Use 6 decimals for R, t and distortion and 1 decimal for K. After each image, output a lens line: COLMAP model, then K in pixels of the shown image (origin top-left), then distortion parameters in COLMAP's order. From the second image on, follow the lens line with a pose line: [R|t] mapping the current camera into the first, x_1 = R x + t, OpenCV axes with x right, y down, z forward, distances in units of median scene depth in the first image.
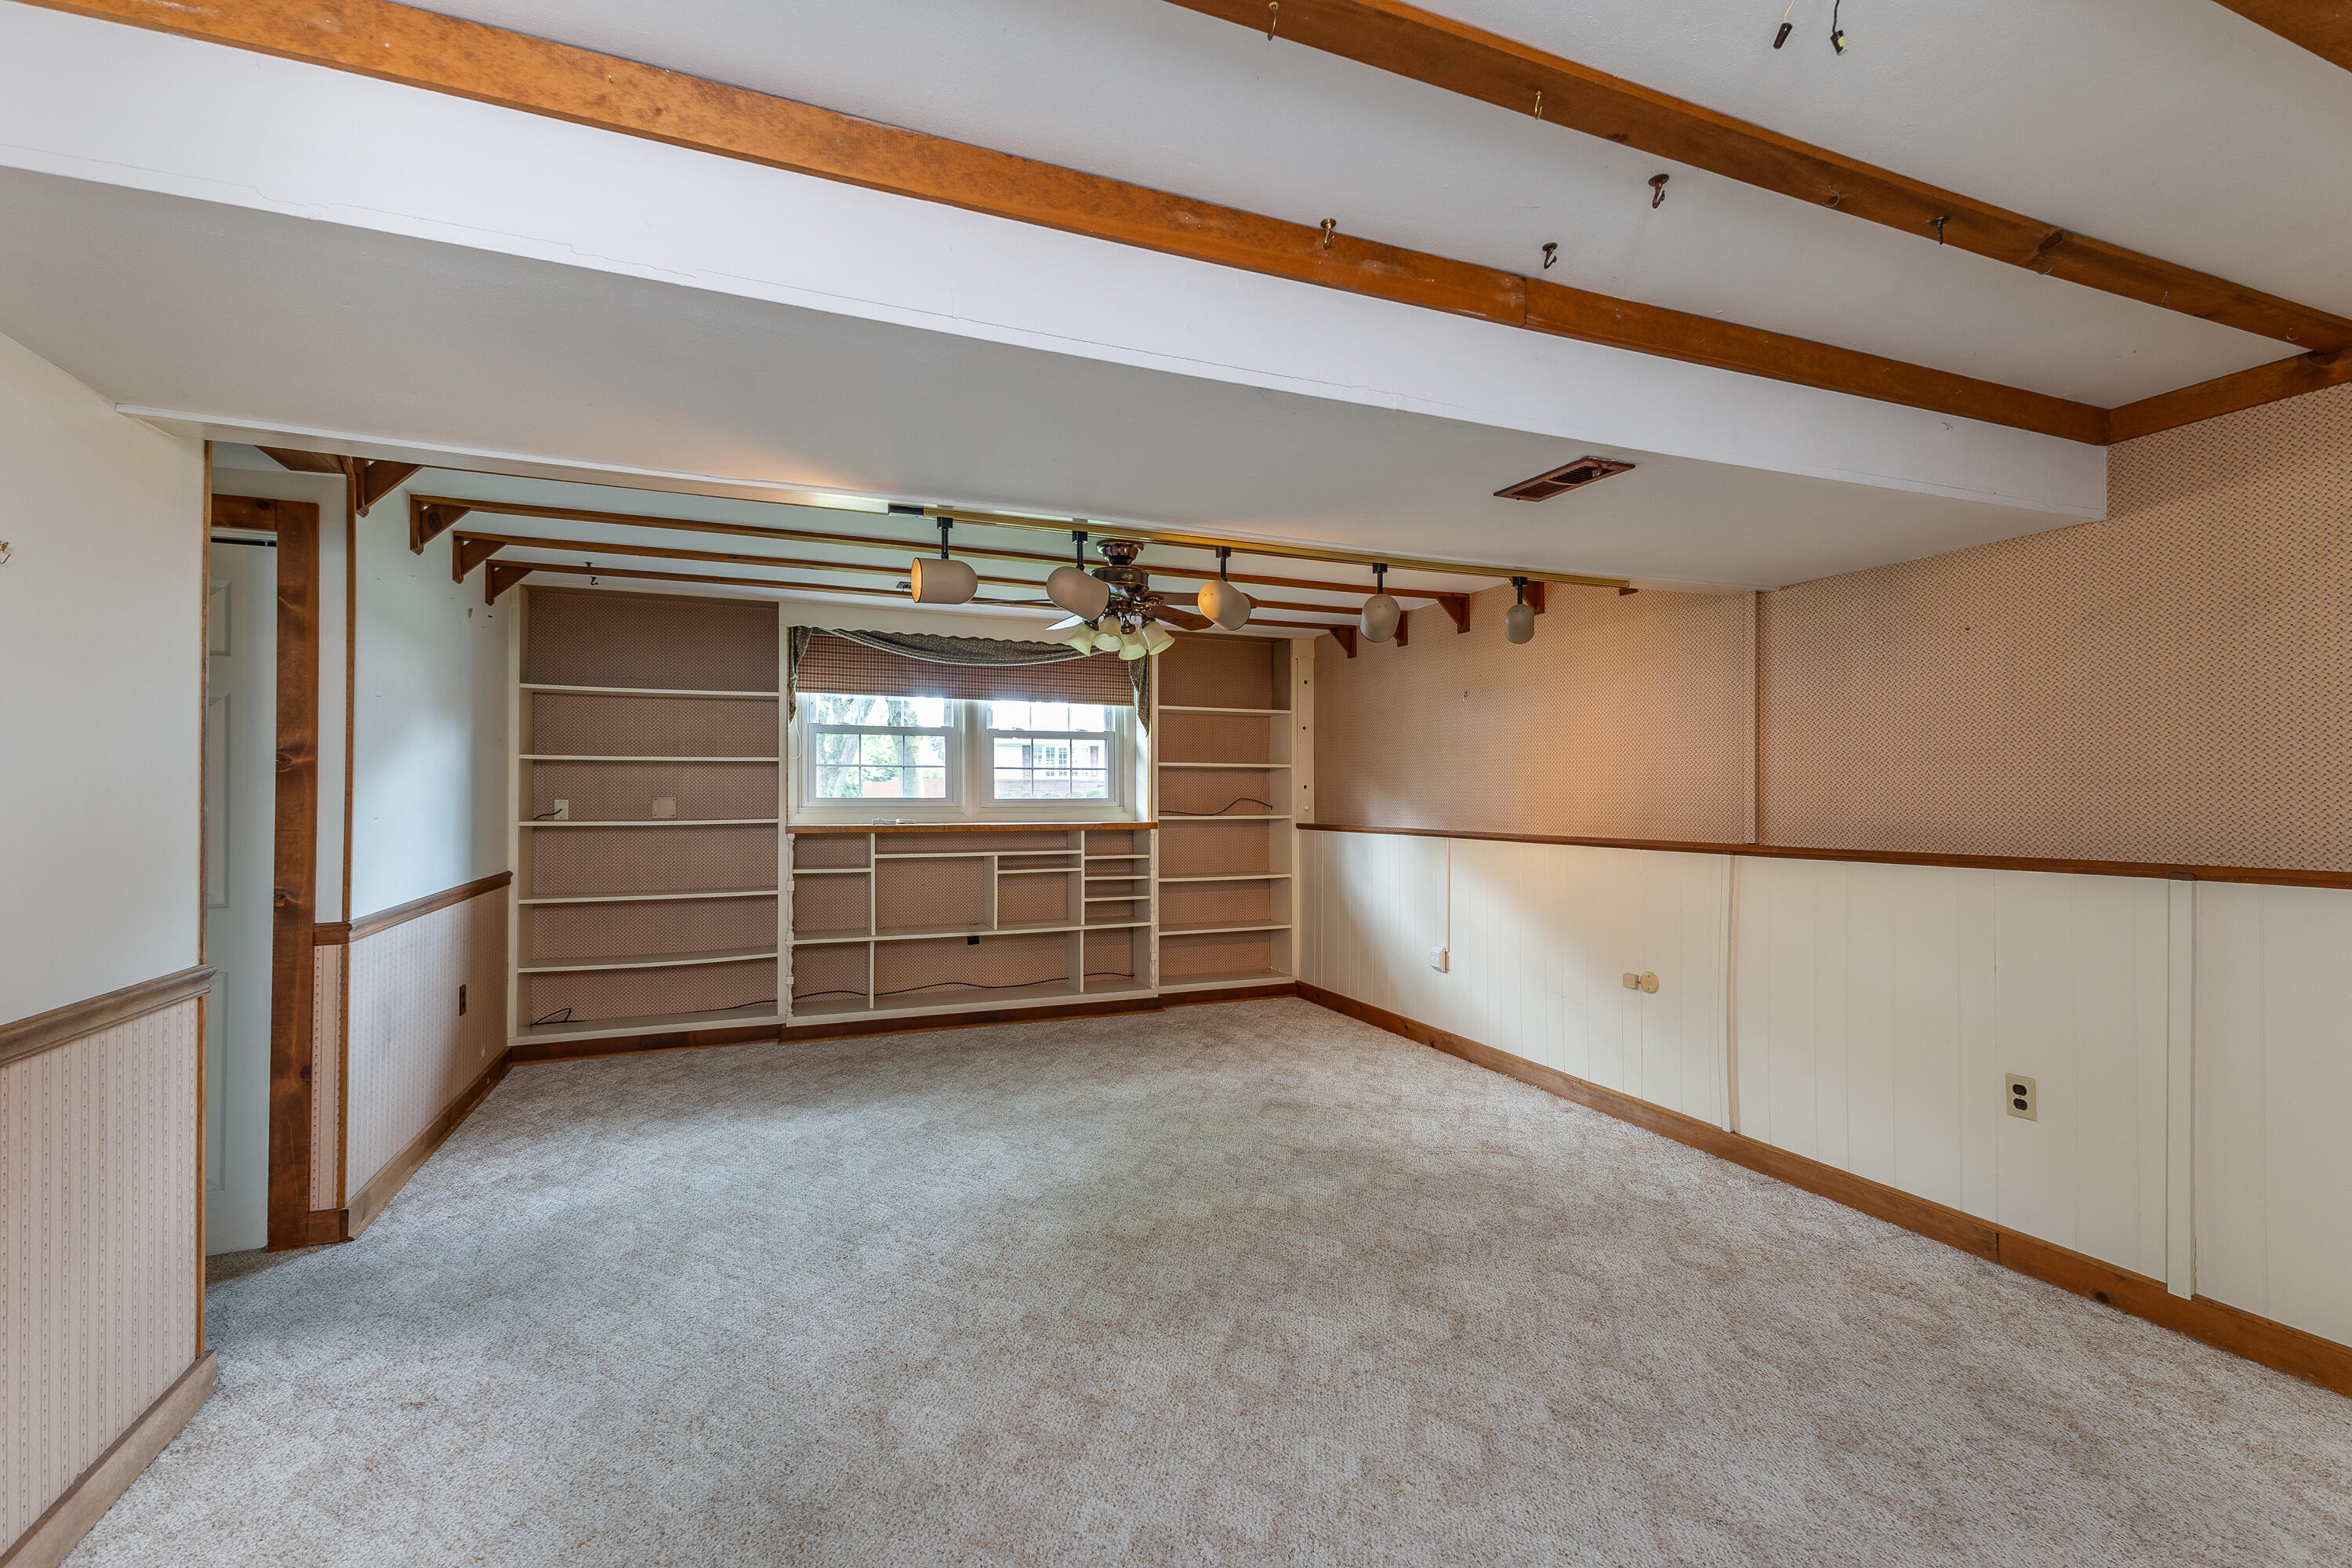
lens RADIAL K [[1023.0, 0, 1191.4], [0, 1023.0, 779.8], [0, 0, 1]] dist [0.009178, -0.002065]
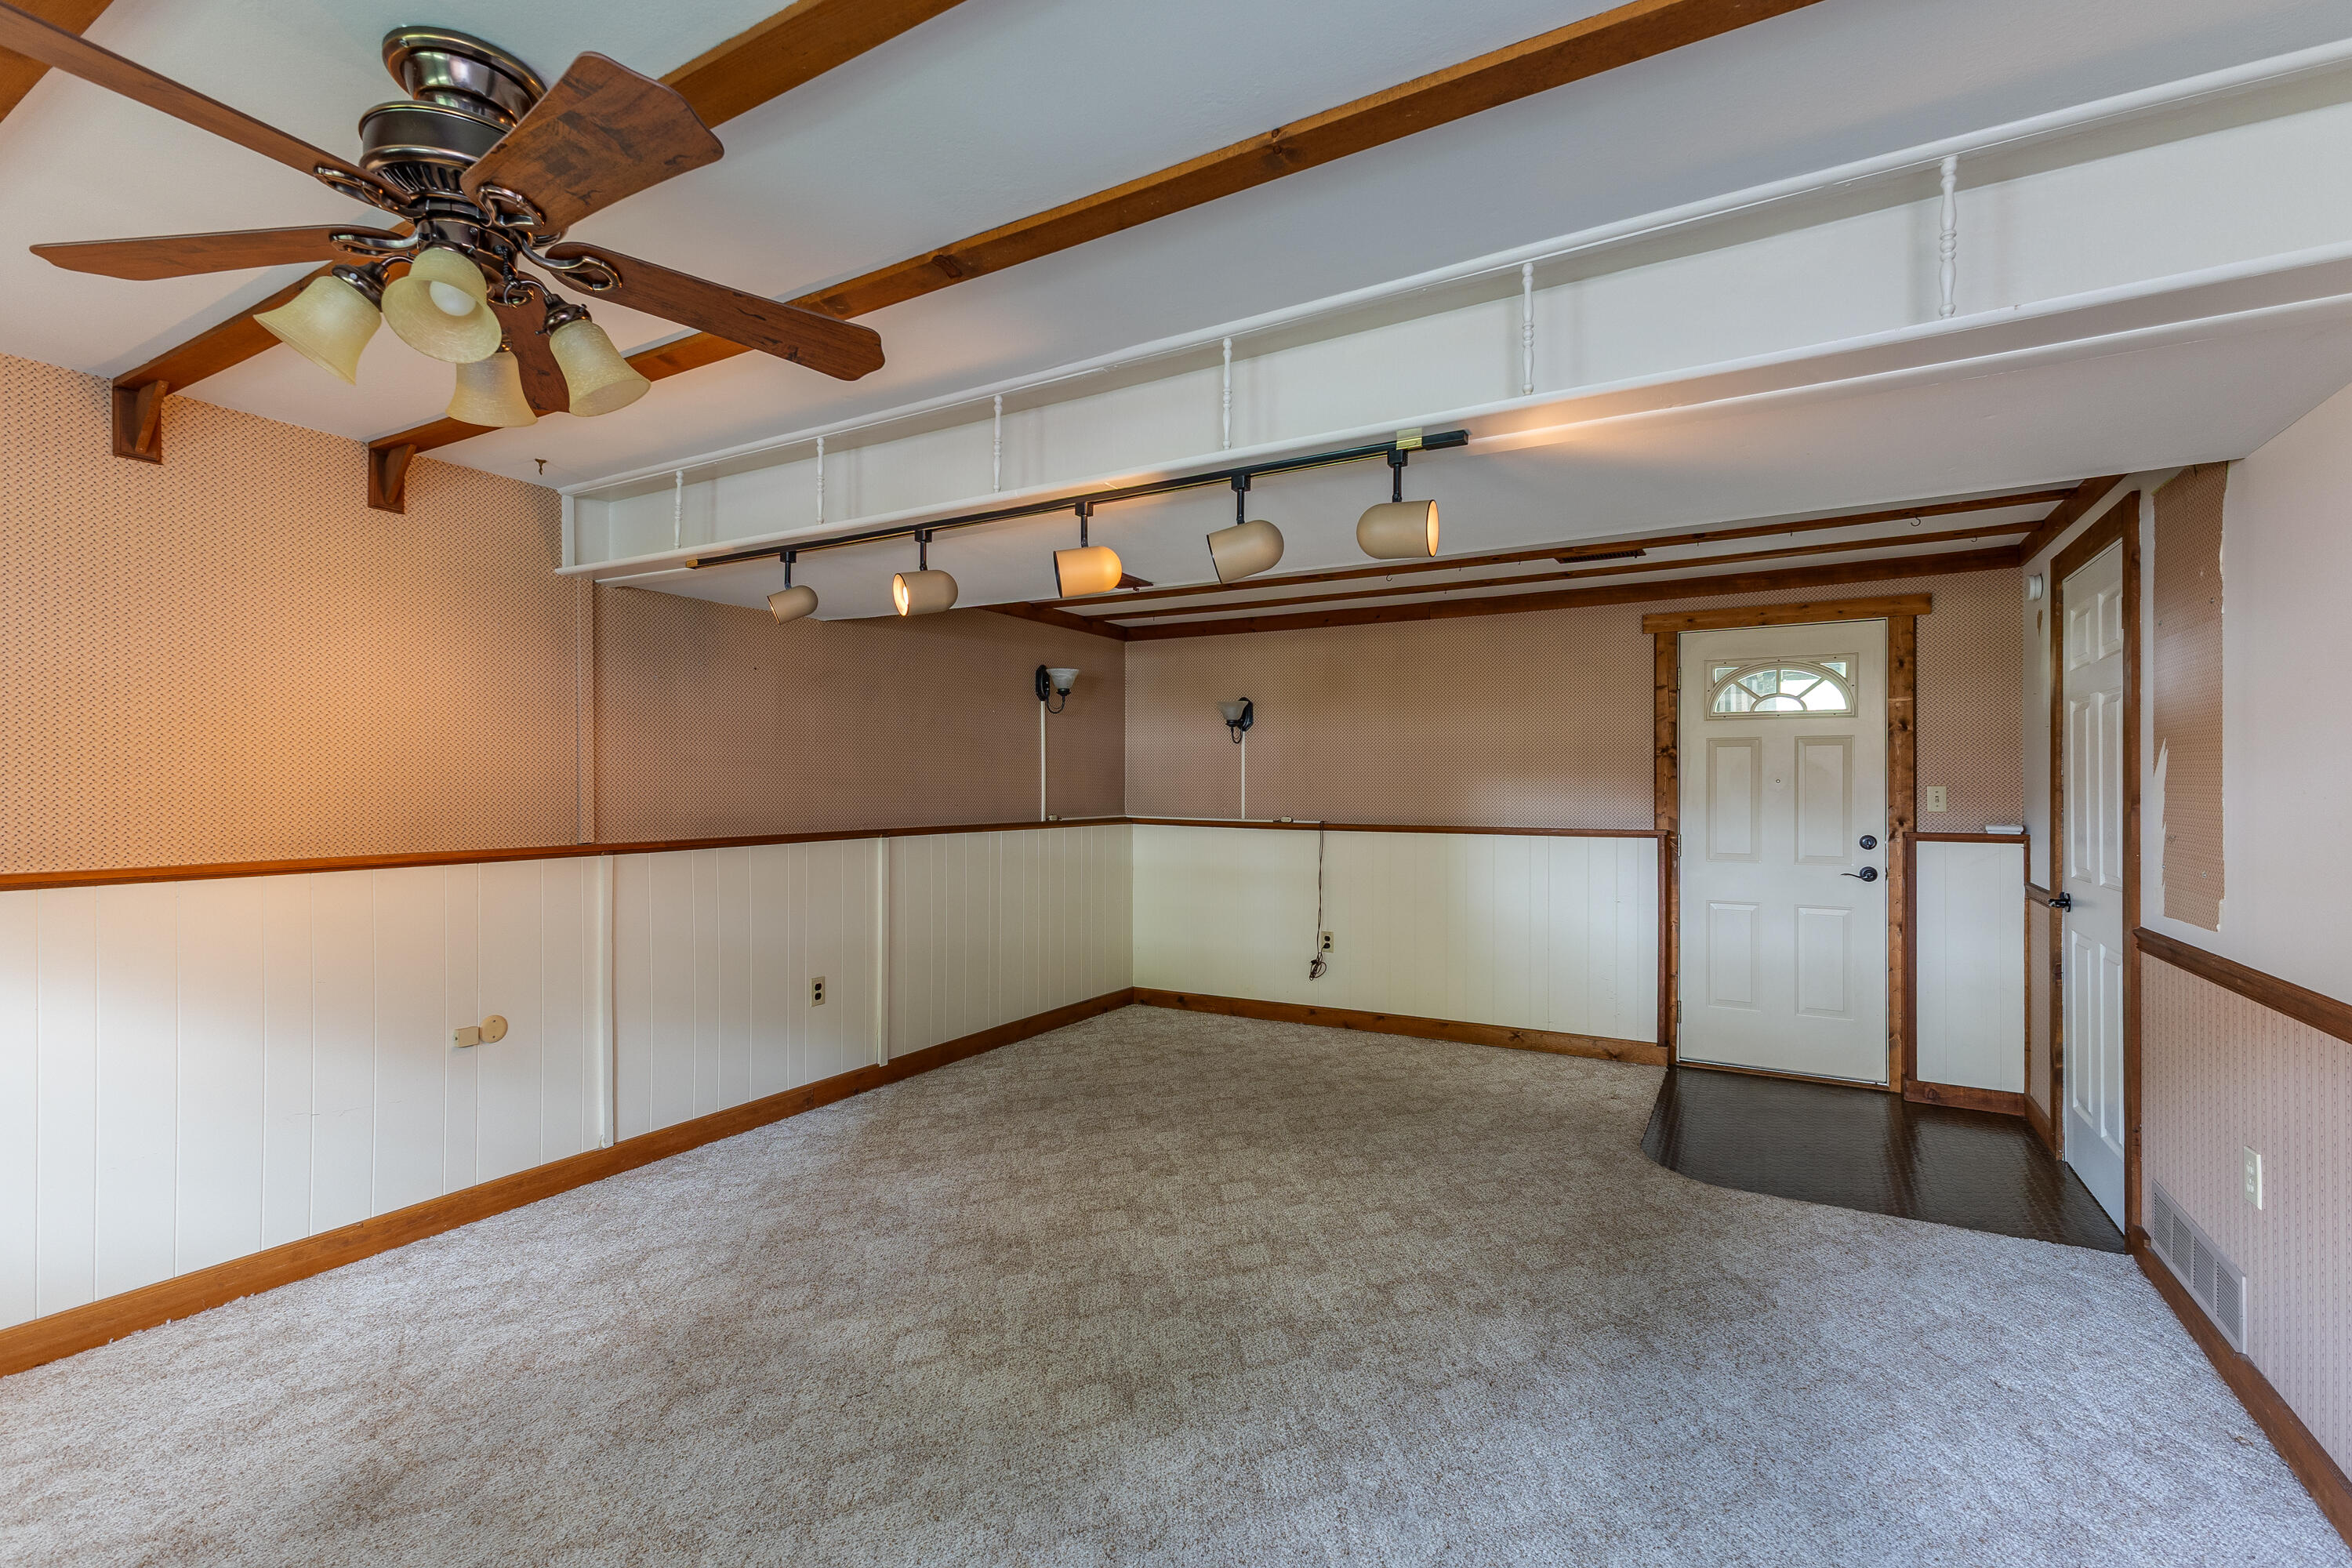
lens RADIAL K [[1023.0, 0, 1185.4], [0, 1023.0, 792.9], [0, 0, 1]] dist [0.009178, -0.002065]
pose [[-0.603457, -0.004768, 0.797381, -0.461781], [-0.011389, 0.999932, -0.002641, 0.010738], [-0.797314, -0.010675, -0.603470, 0.962970]]
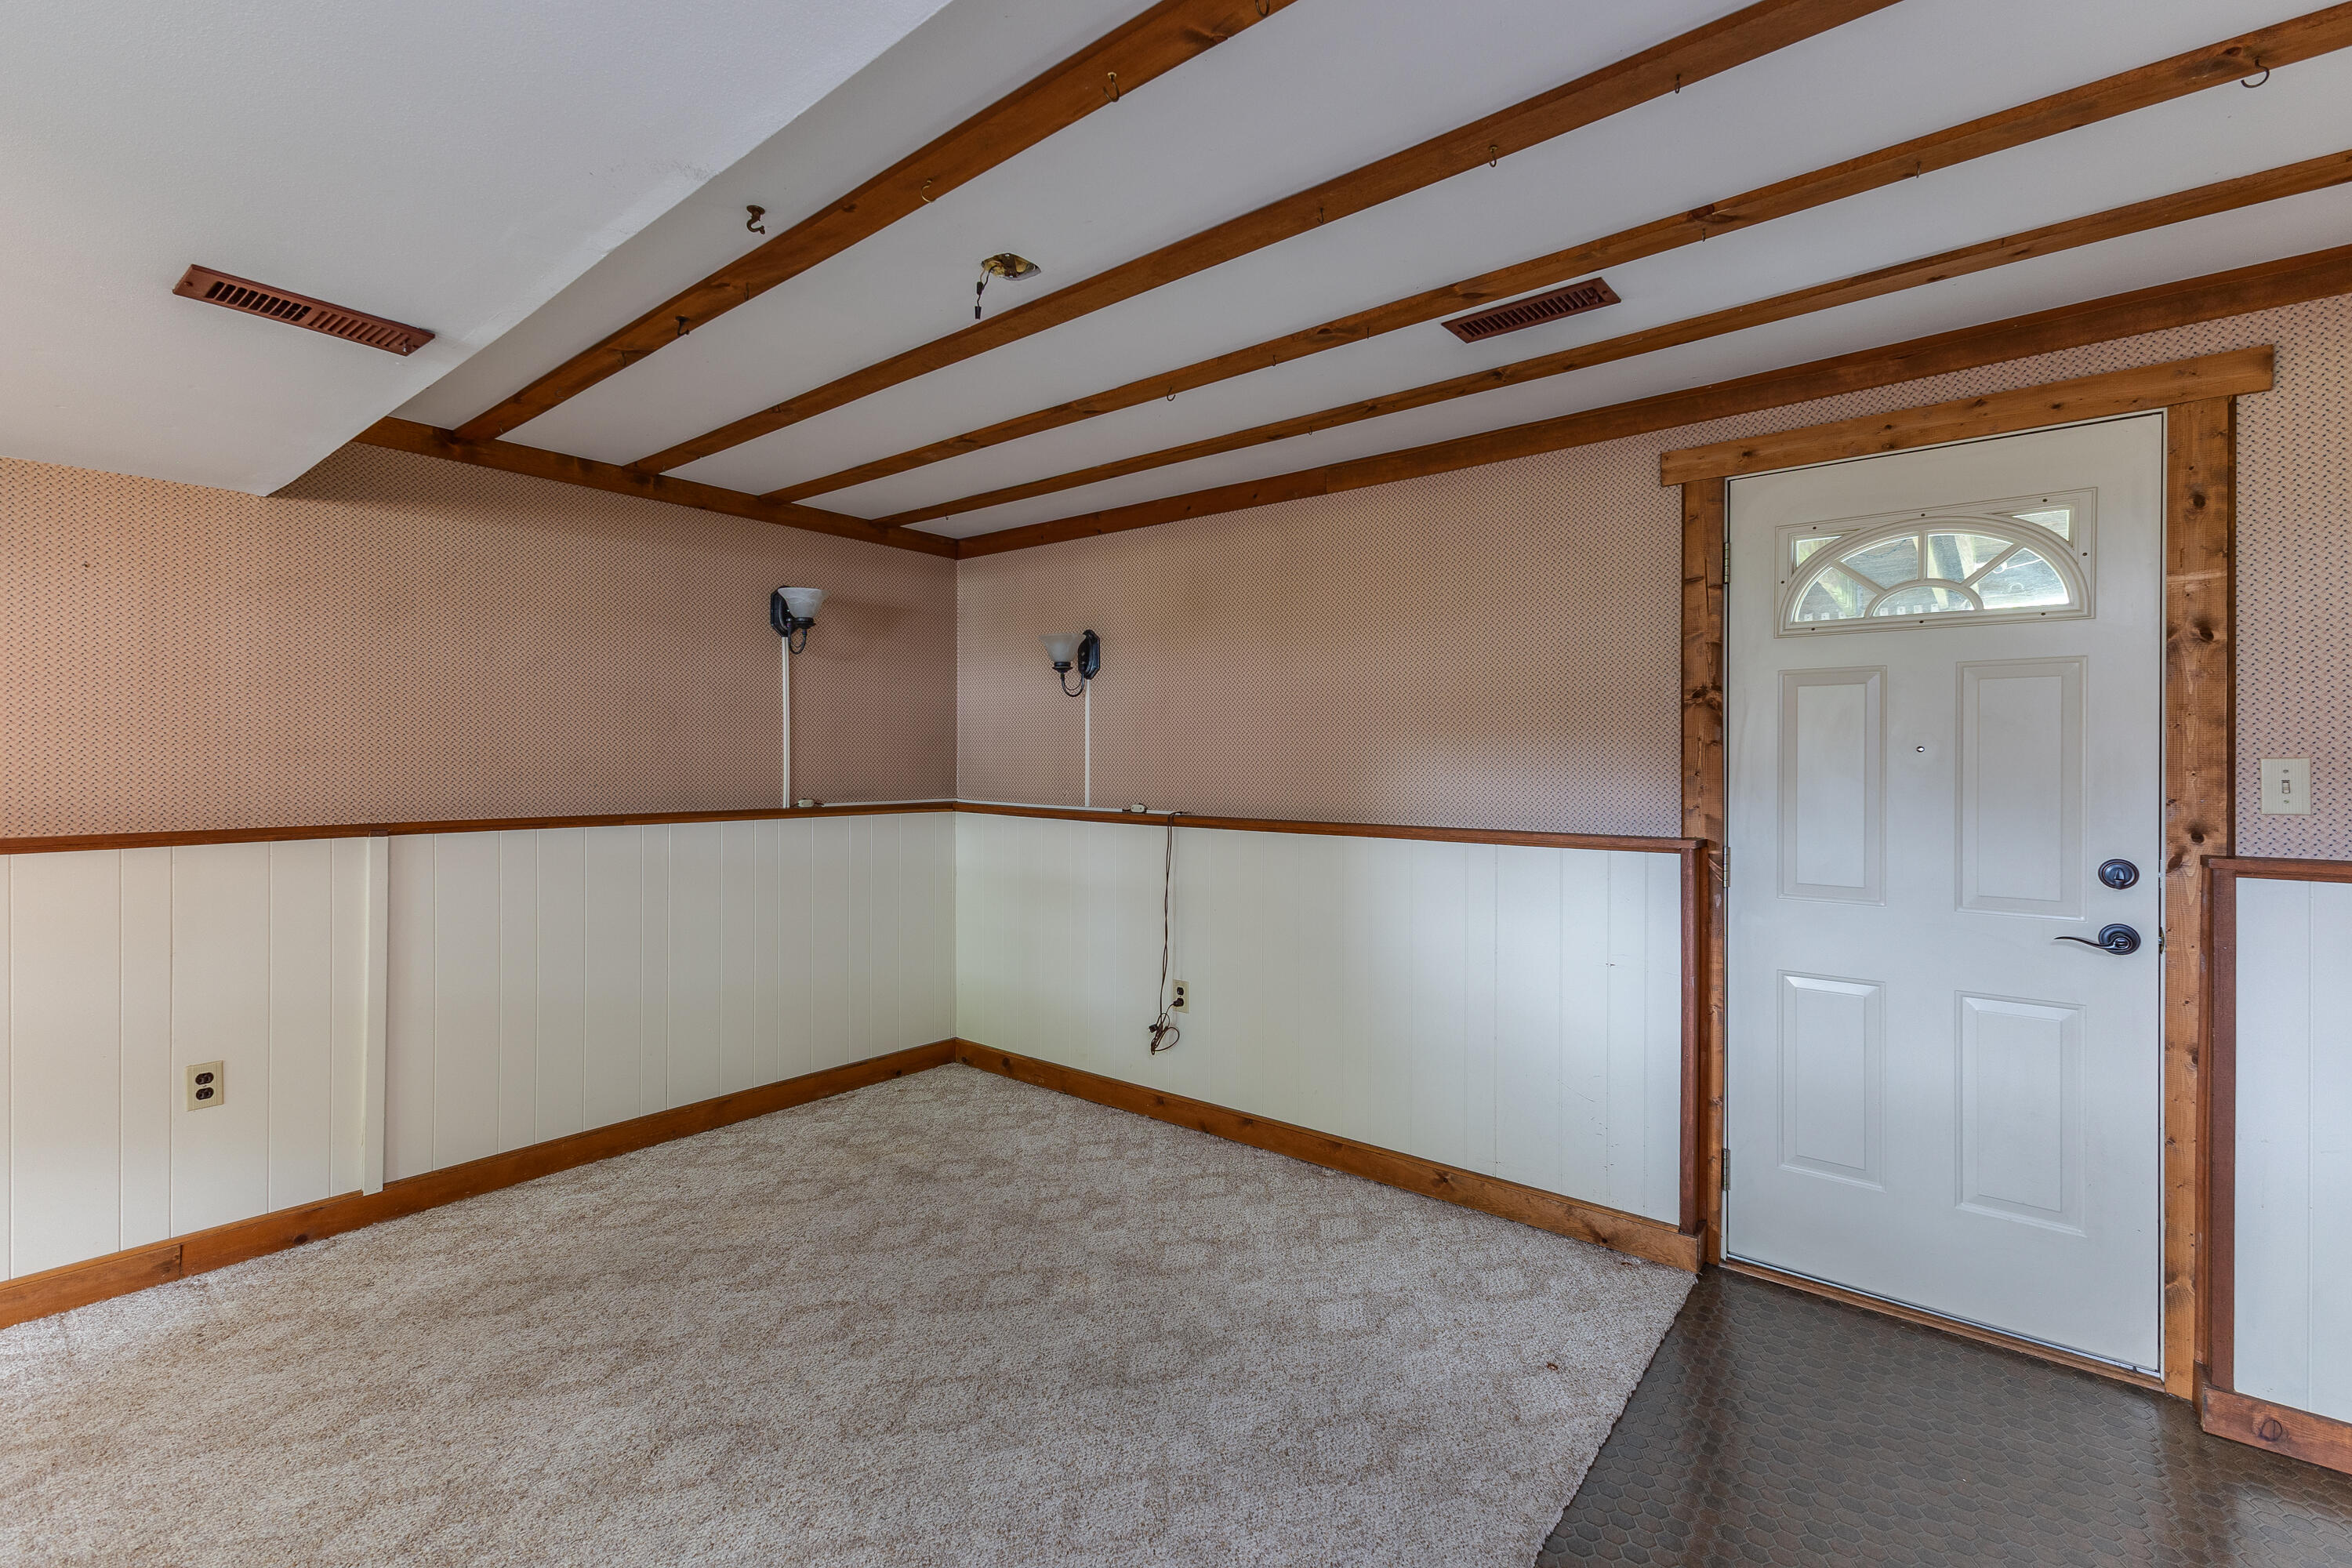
lens RADIAL K [[1023.0, 0, 1167.3], [0, 1023.0, 769.8], [0, 0, 1]] dist [0.009178, -0.002065]
pose [[-0.467487, -0.008313, 0.883961, -0.279201], [-0.014348, 0.999895, 0.001815, 0.004377], [-0.883884, -0.011835, -0.467557, 0.435220]]
